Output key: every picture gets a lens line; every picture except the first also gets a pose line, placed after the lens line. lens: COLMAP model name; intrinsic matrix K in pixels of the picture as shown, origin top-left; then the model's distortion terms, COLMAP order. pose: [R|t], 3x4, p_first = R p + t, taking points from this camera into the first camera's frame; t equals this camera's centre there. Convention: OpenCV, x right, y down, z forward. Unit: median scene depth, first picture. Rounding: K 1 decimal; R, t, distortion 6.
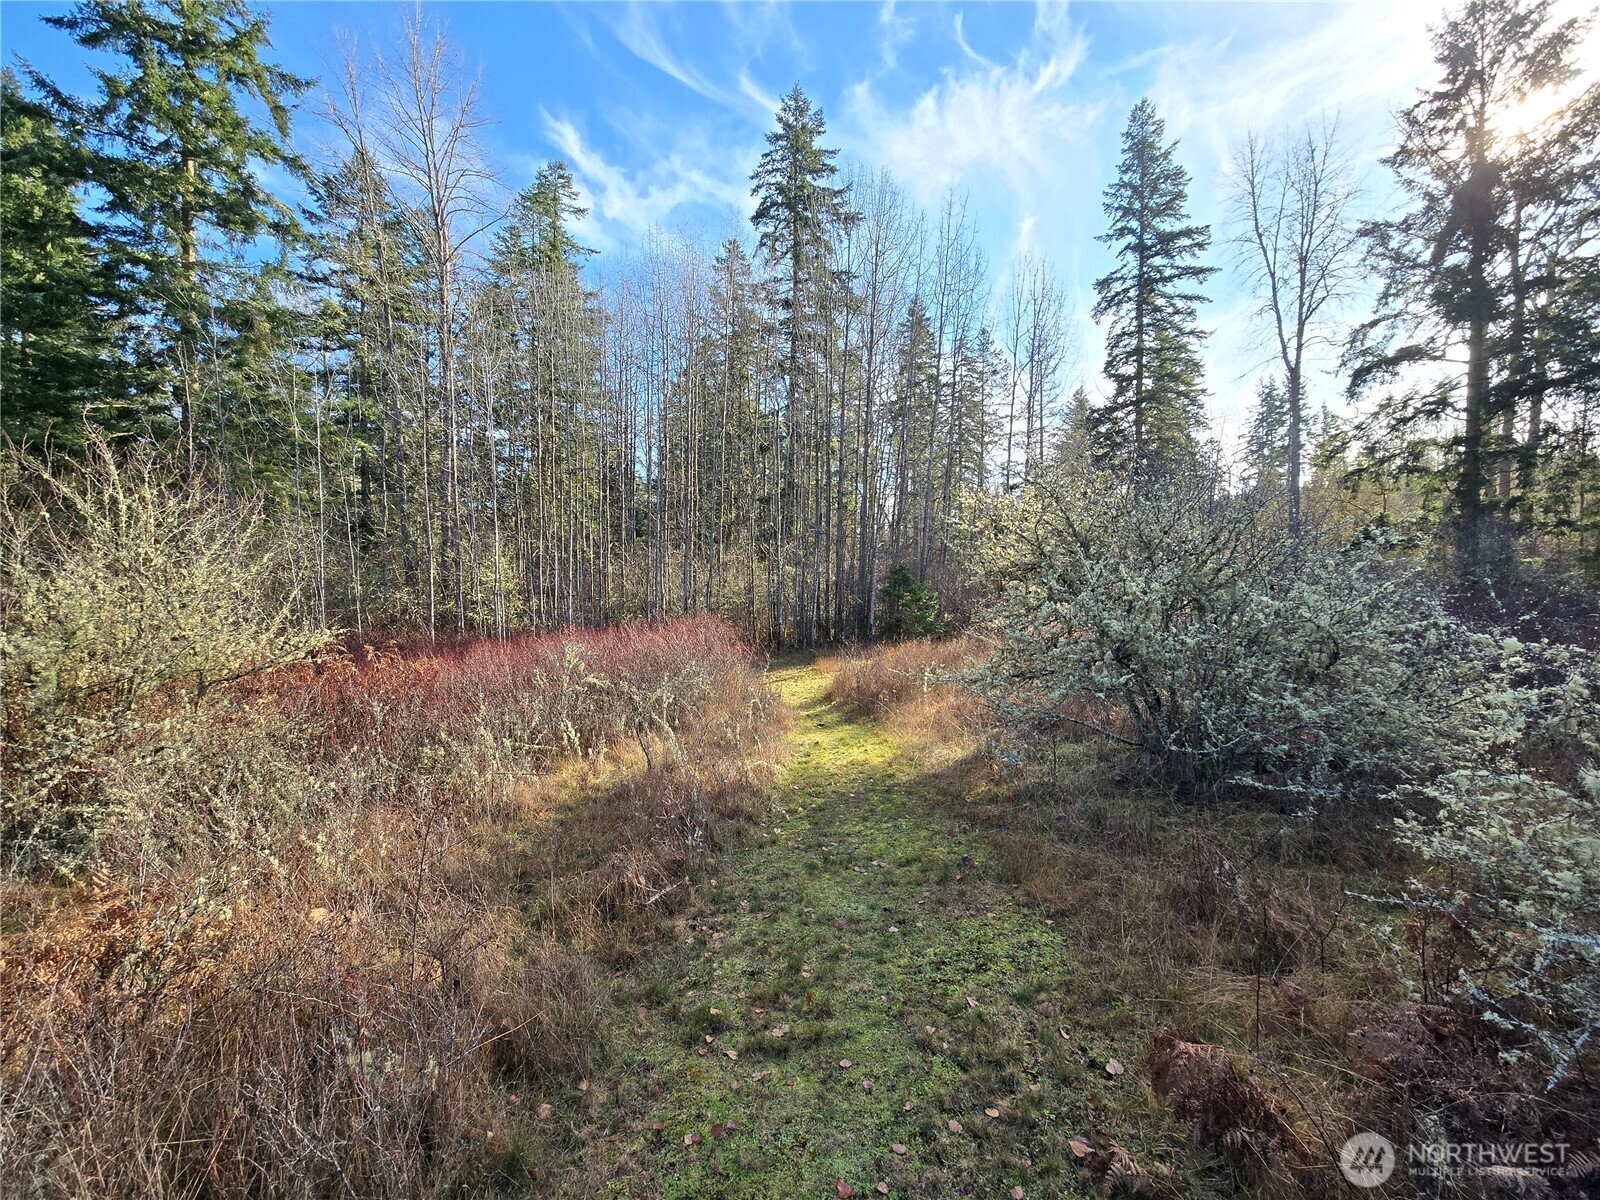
lens RADIAL K [[654.5, 0, 806.7], [0, 654.5, 614.2], [0, 0, 1]] dist [-0.001219, -0.000330]
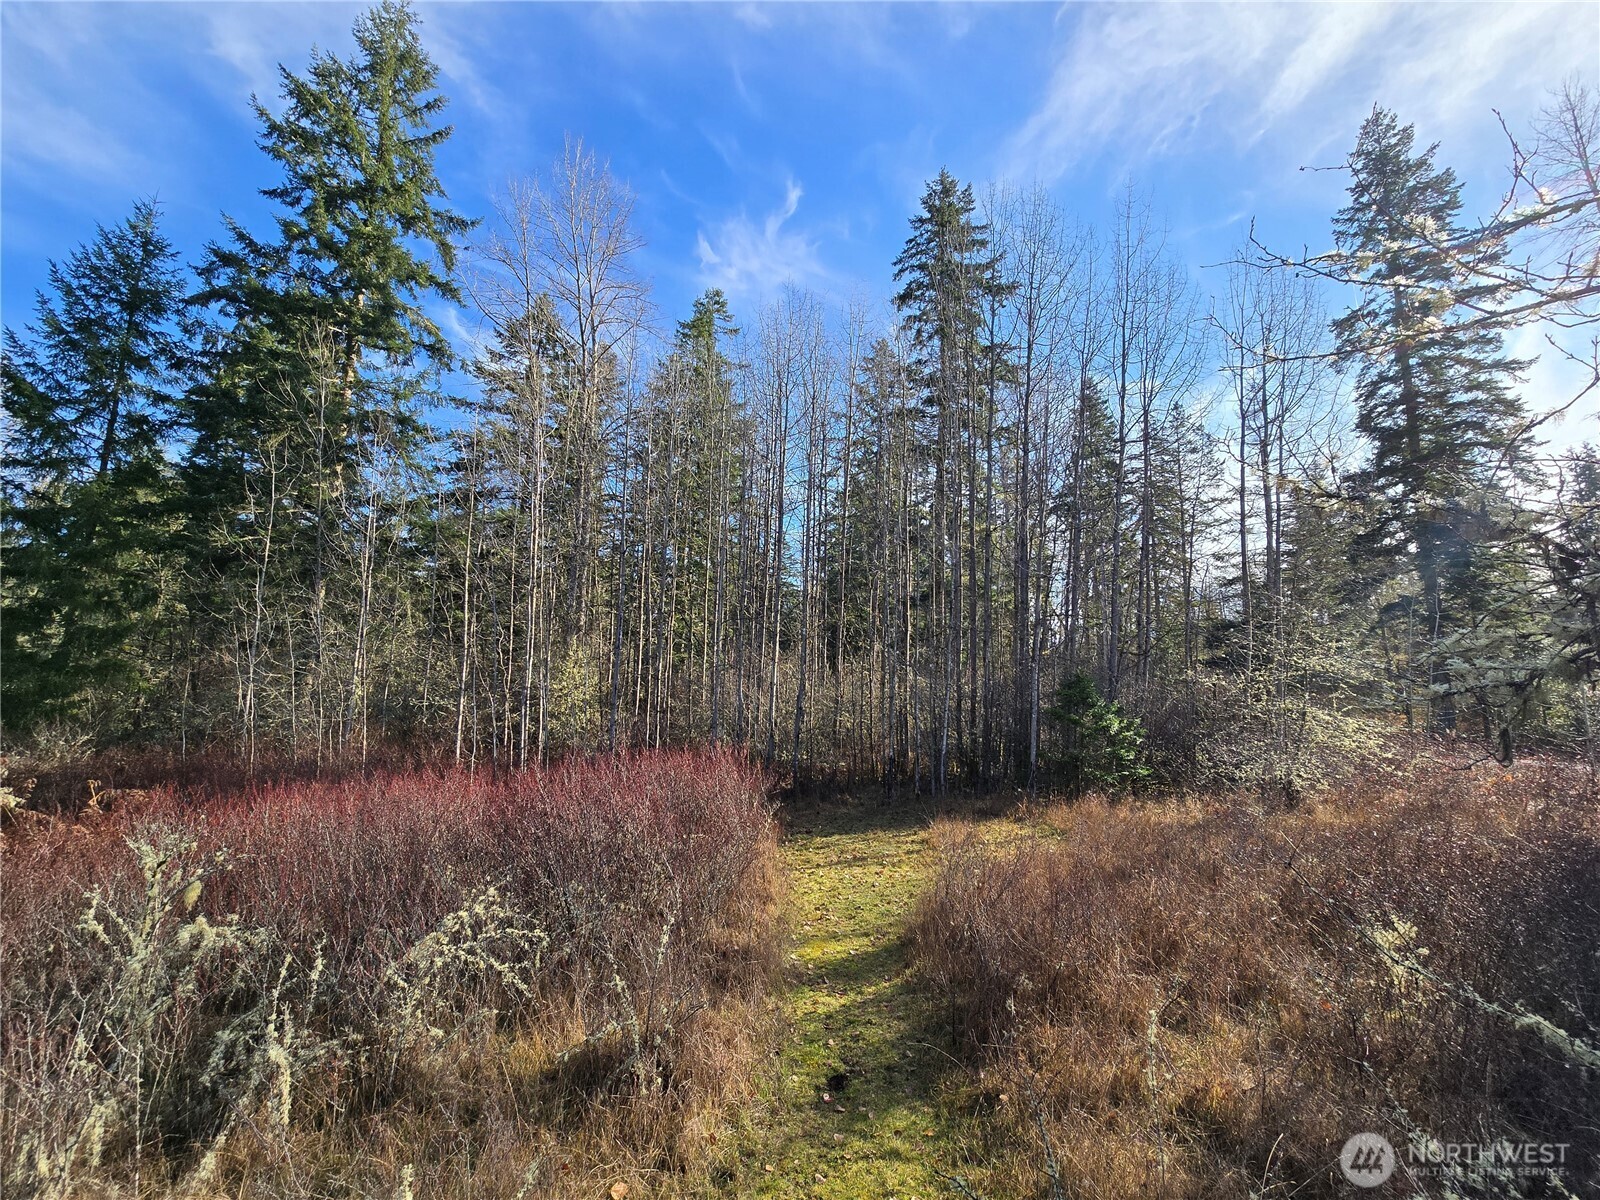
lens RADIAL K [[654.5, 0, 806.7], [0, 654.5, 614.2], [0, 0, 1]] dist [-0.001219, -0.000330]
pose [[0.966908, -0.013018, -0.254792, 0.026561], [-0.032018, 0.984609, -0.171813, -0.006029], [0.253108, 0.174286, 0.951610, 0.159161]]
